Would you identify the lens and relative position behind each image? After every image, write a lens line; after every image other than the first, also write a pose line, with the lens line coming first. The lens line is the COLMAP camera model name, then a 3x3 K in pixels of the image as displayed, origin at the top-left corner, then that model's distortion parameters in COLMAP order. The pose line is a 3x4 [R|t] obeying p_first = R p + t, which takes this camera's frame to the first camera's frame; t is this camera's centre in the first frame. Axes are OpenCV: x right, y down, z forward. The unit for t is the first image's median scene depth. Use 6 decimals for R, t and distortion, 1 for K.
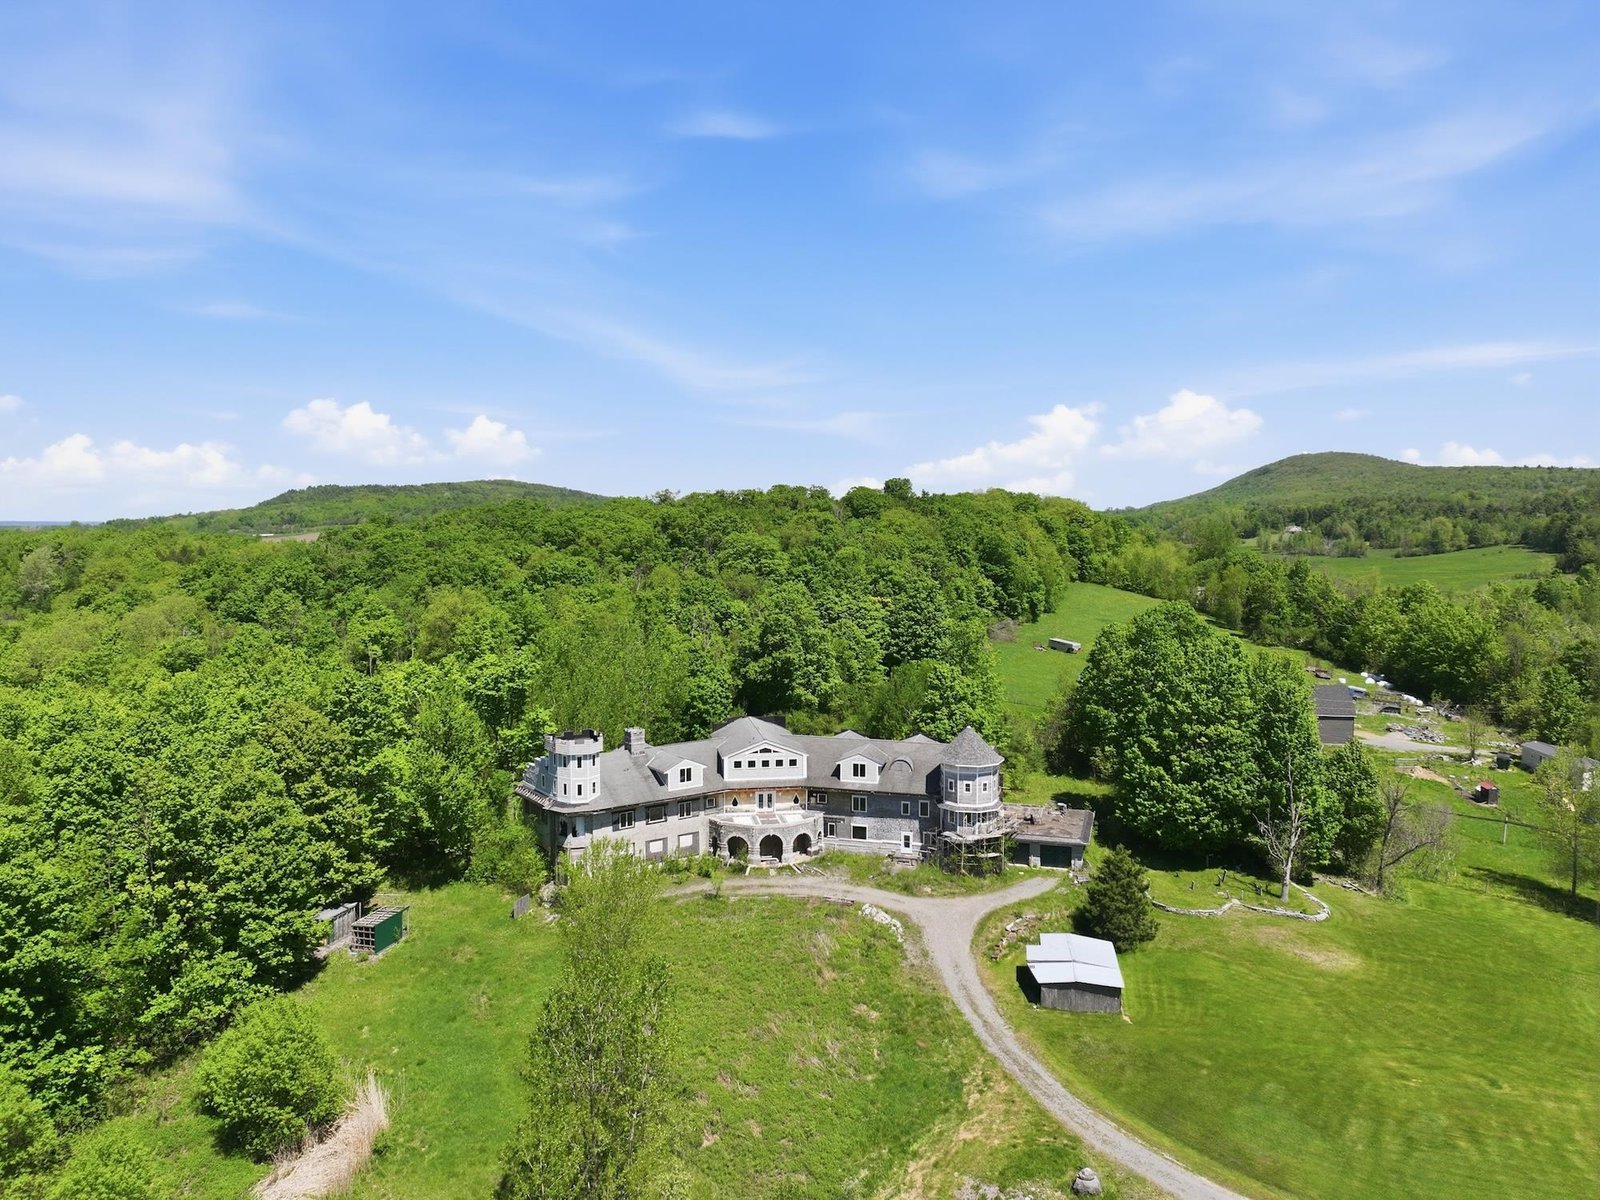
lens RADIAL K [[1118.9, 0, 800.1], [0, 1118.9, 592.9], [0, 0, 1]] dist [-0.002460, 0.013990]
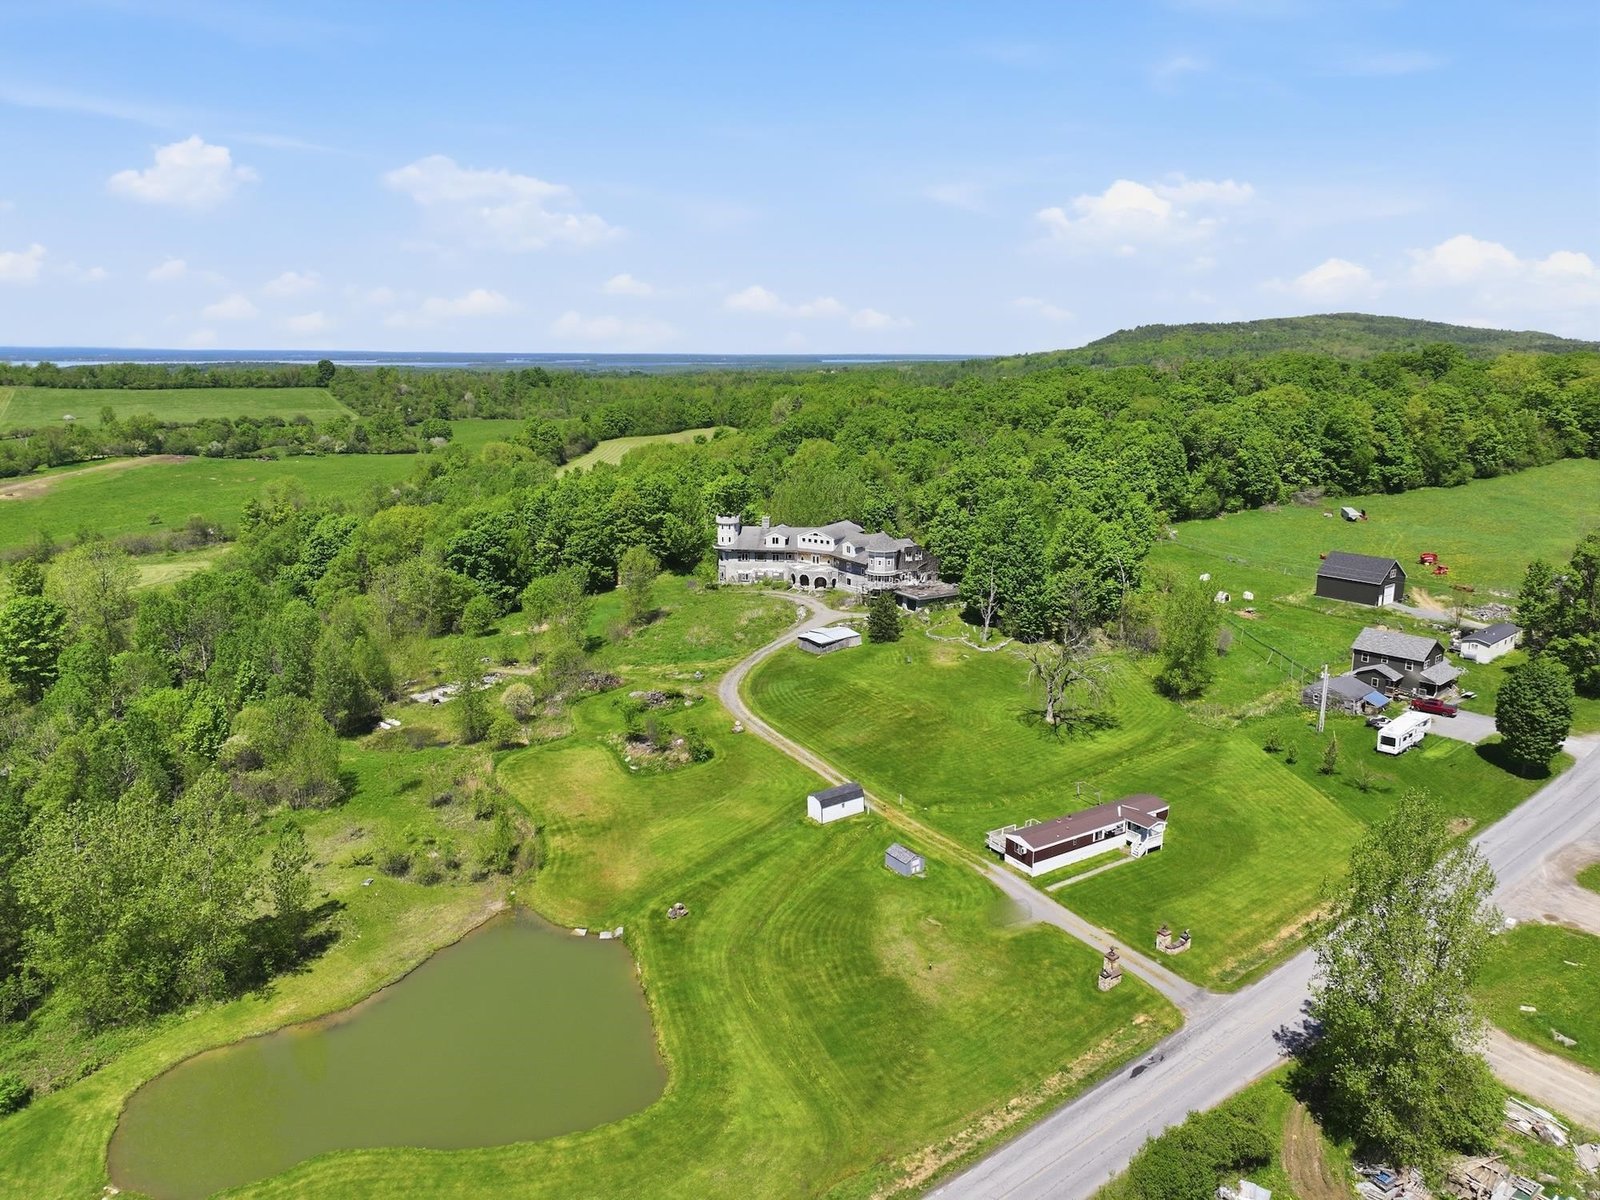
lens RADIAL K [[1099.5, 0, 796.3], [0, 1099.5, 594.3], [0, 0, 1]] dist [0.007154, -0.000801]
pose [[0.738691, 0.142855, -0.658733, 1.257154], [-0.042585, 0.985222, 0.165905, -0.076712], [0.672698, -0.094500, 0.733858, -0.464829]]
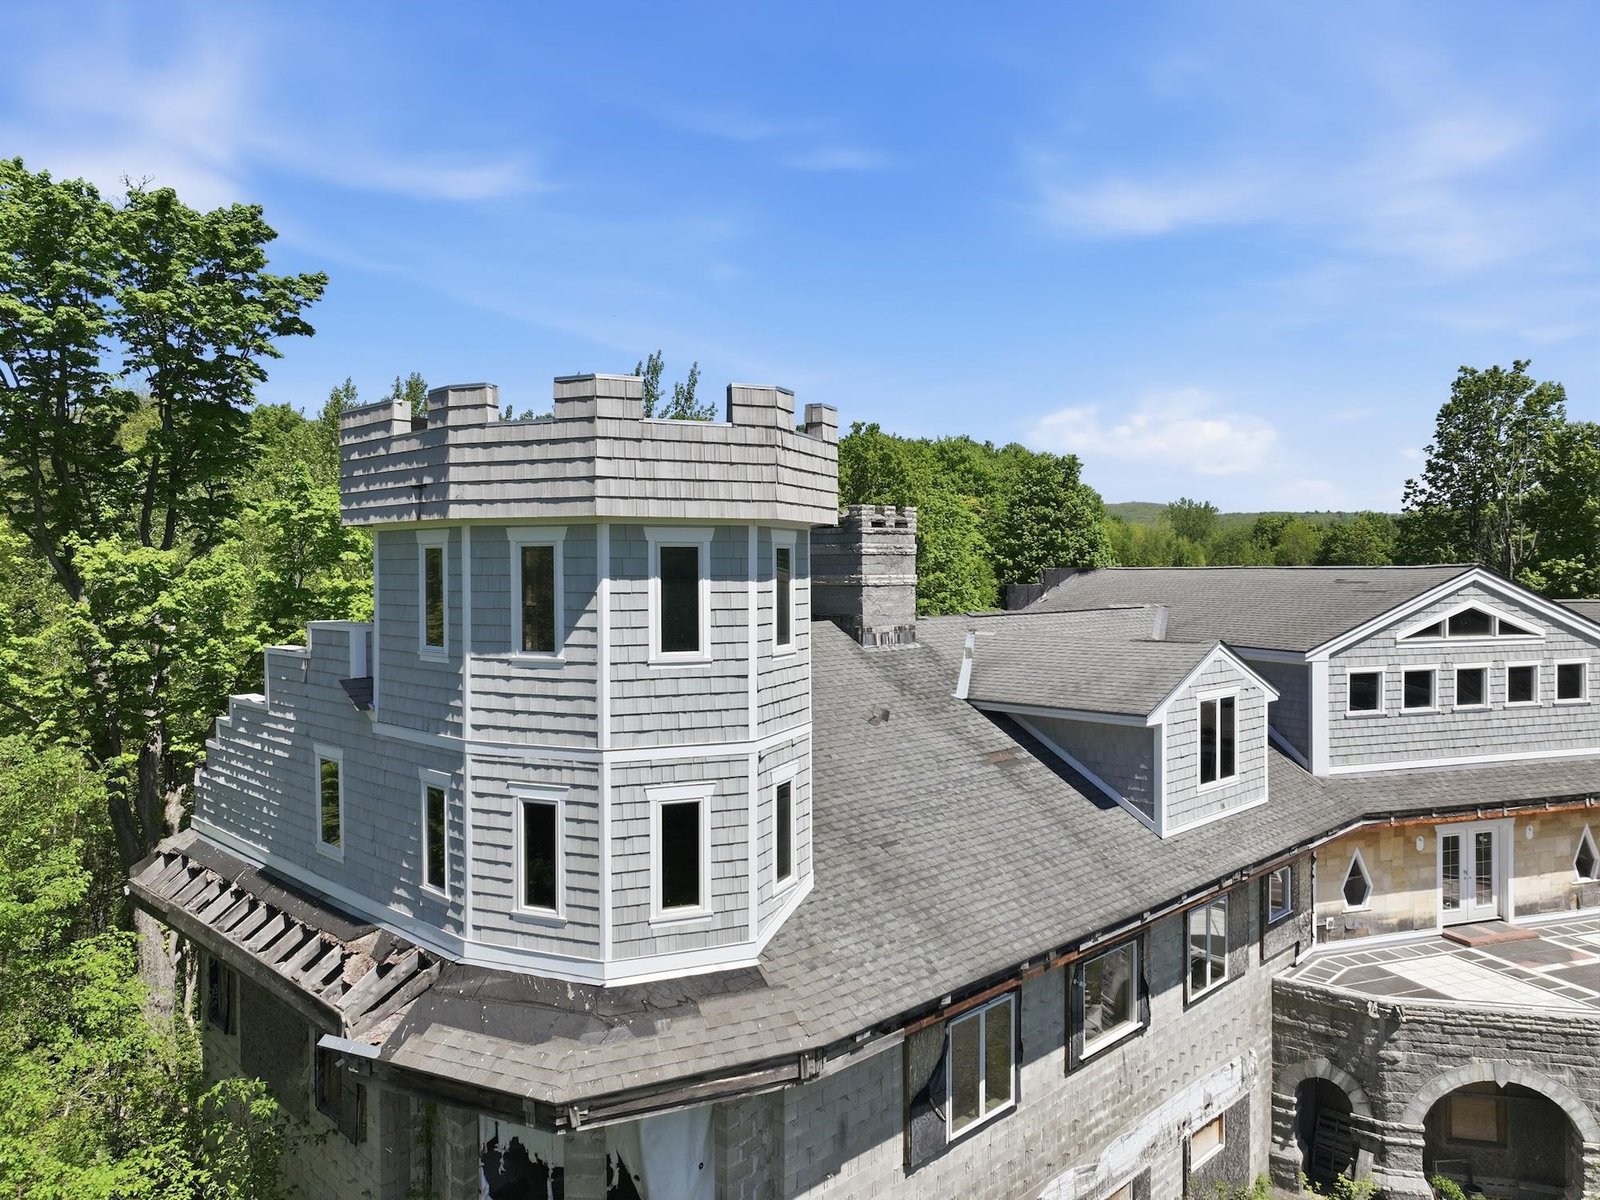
lens RADIAL K [[1119.3, 0, 802.2], [0, 1119.3, 593.8], [0, 0, 1]] dist [0.008771, 0.004135]
pose [[0.986524, -0.010384, 0.163286, -0.189163], [0.018034, 0.998804, -0.045442, 0.145224], [-0.162619, 0.047775, 0.985532, 0.829047]]
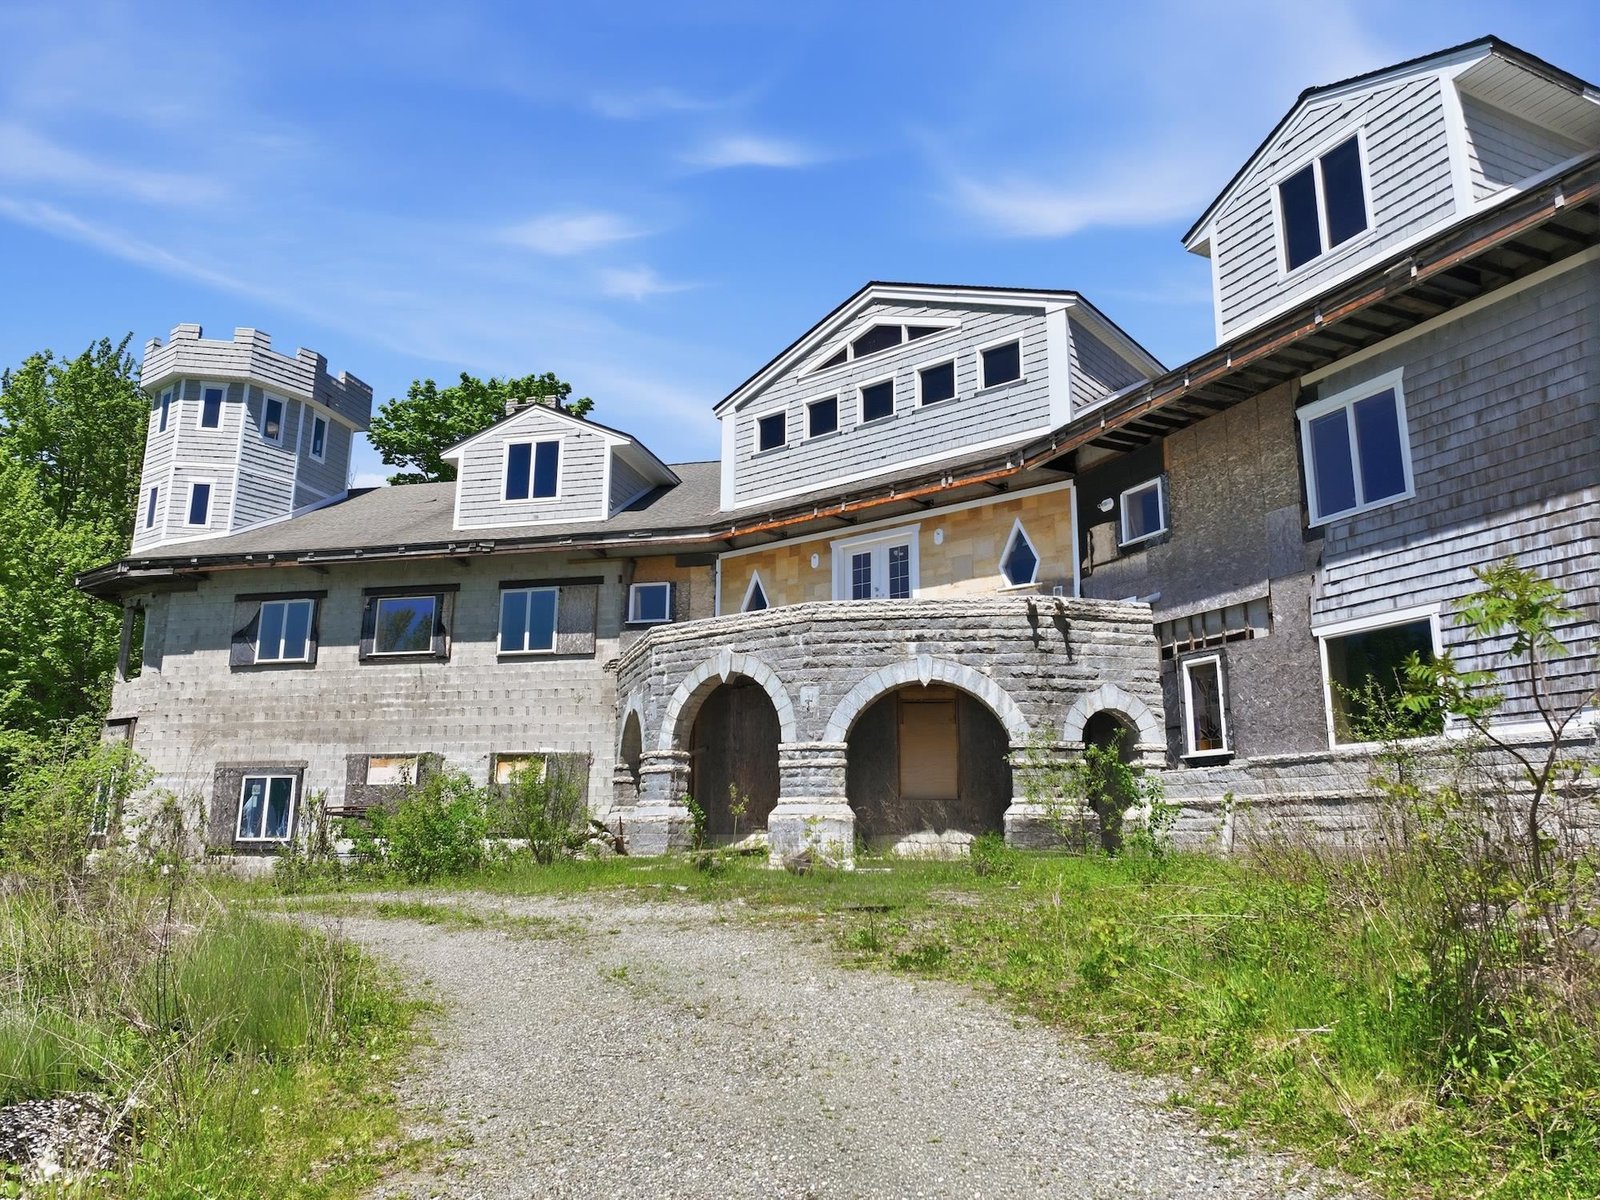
lens RADIAL K [[1119.3, 0, 802.2], [0, 1119.3, 593.8], [0, 0, 1]] dist [0.008771, 0.004135]
pose [[0.658718, -0.161358, -0.734884, 0.103227], [-0.055294, 0.963709, -0.261165, 0.242865], [0.750355, 0.212669, 0.625891, 0.886796]]
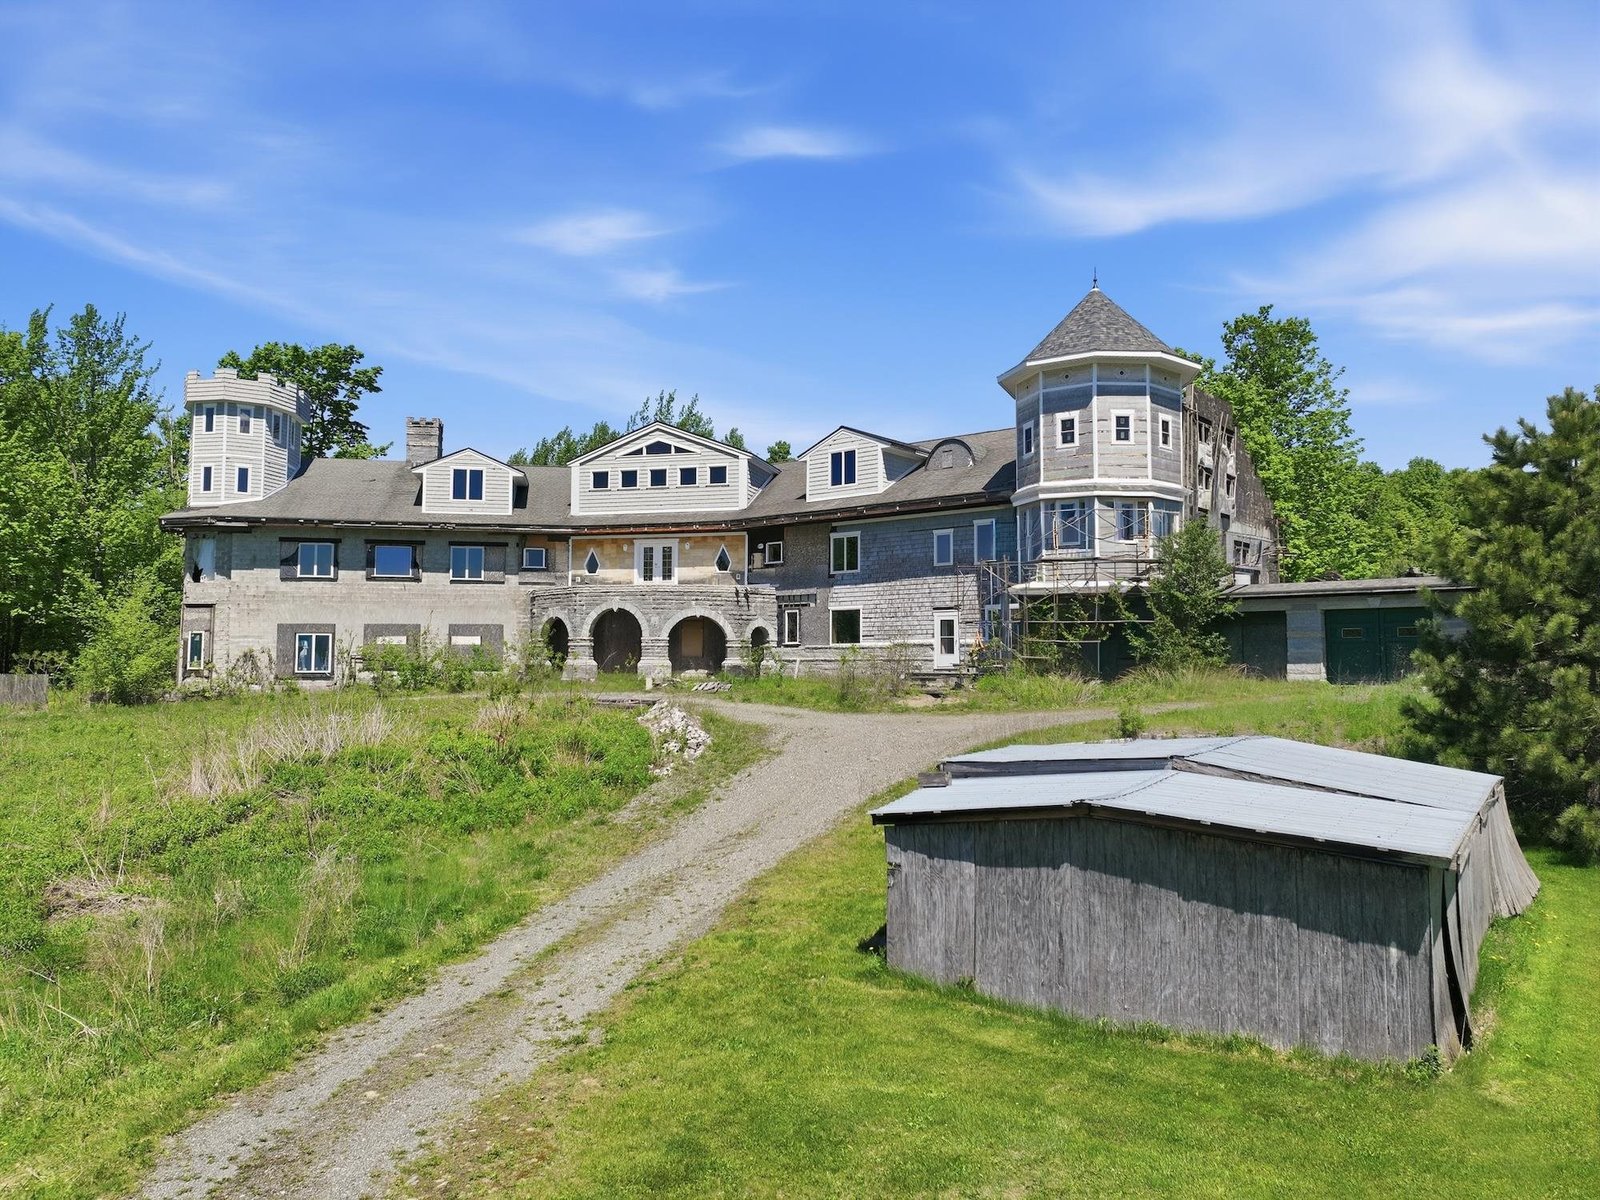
lens RADIAL K [[1120.8, 0, 802.1], [0, 1120.8, 594.0], [0, 0, 1]] dist [0.004335, 0.001698]
pose [[0.907841, -0.025312, -0.418550, 0.208248], [-0.030105, 0.991666, -0.125270, 0.256330], [0.418233, 0.126326, 0.899513, 0.641862]]
